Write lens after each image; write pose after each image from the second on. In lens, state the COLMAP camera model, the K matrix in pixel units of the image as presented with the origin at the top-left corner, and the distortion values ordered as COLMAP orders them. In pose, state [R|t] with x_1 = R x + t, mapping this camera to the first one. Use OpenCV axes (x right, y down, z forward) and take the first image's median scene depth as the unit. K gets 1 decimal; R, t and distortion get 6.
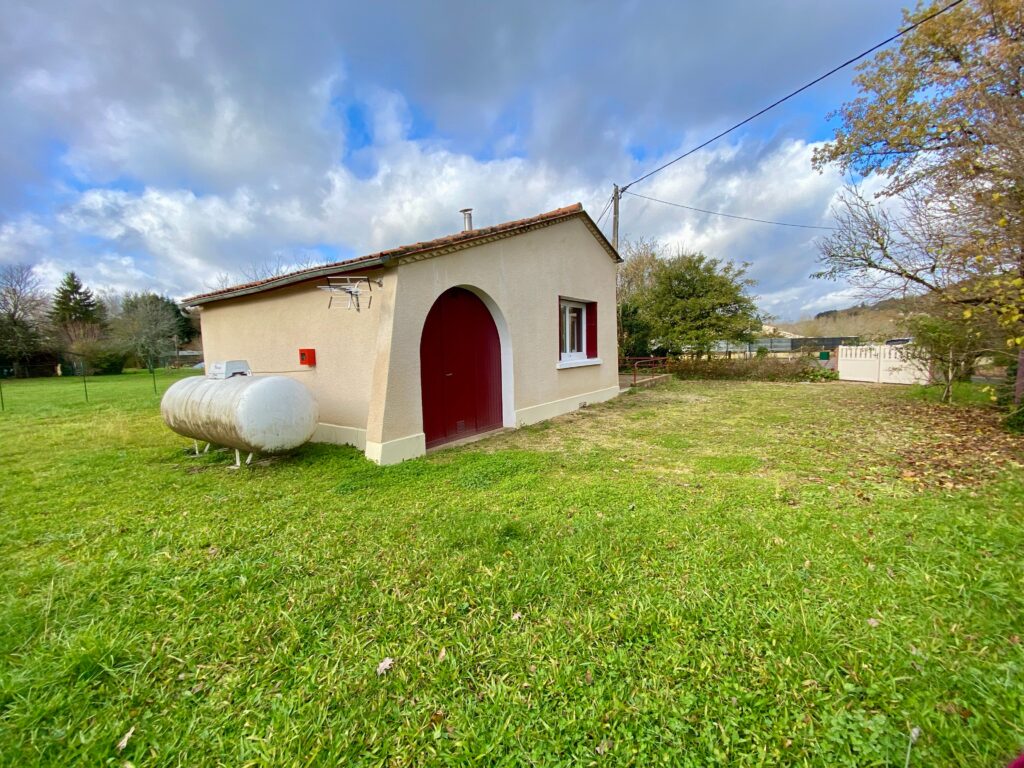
lens RADIAL K [[420.3, 0, 507.1], [0, 420.3, 384.4], [0, 0, 1]] dist [-0.017068, -0.008537]
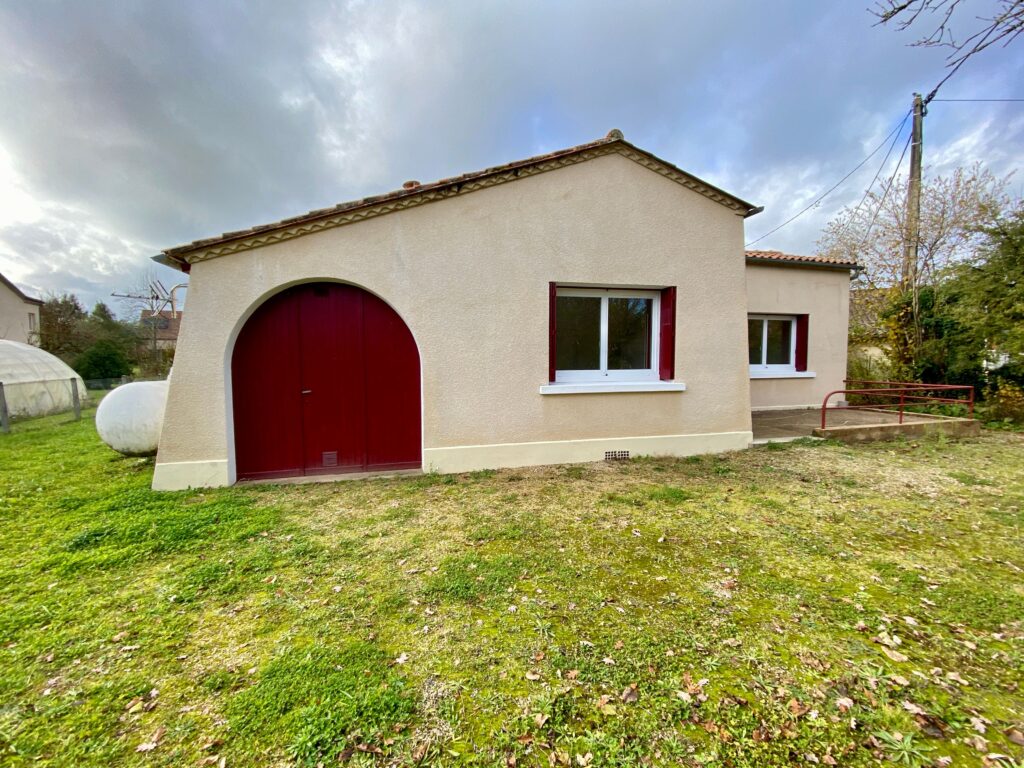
lens RADIAL K [[420.3, 0, 513.1], [0, 420.3, 383.1], [0, 0, 1]] dist [-0.017068, -0.008537]
pose [[0.768861, 0.065559, -0.636046, 0.504474], [-0.073715, 0.997186, 0.013674, -0.060580], [0.635152, 0.036373, 0.771530, 0.475534]]
